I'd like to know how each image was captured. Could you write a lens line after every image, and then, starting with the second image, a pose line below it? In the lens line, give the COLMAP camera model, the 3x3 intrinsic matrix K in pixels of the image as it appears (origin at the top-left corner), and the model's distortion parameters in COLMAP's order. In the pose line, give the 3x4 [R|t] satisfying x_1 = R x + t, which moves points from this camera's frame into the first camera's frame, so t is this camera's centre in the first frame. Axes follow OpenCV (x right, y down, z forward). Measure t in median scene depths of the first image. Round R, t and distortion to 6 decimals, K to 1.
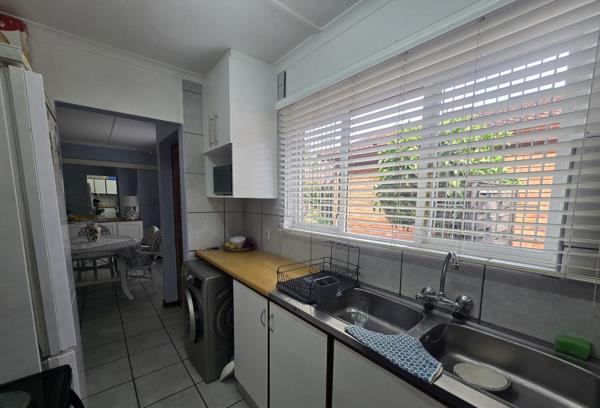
lens RADIAL K [[245.8, 0, 300.0], [0, 245.8, 229.1], [0, 0, 1]] dist [-0.001220, -0.000496]
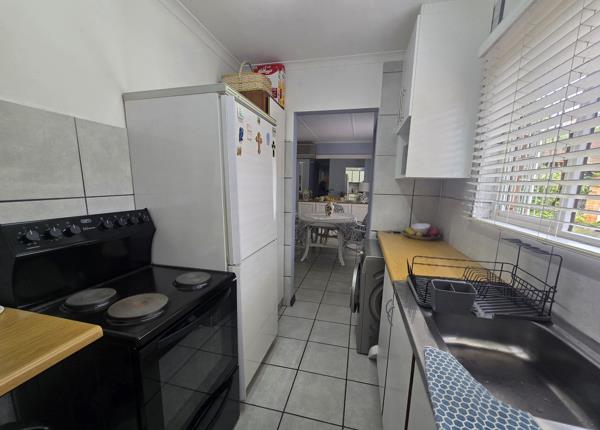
lens RADIAL K [[243.7, 0, 300.4], [0, 243.7, 228.8], [0, 0, 1]] dist [-0.000443, -0.000076]
pose [[0.595234, 0.144937, -0.790373, 0.211970], [-0.114105, 0.988877, 0.095404, 0.018474], [0.795409, 0.033398, 0.605151, 0.129200]]
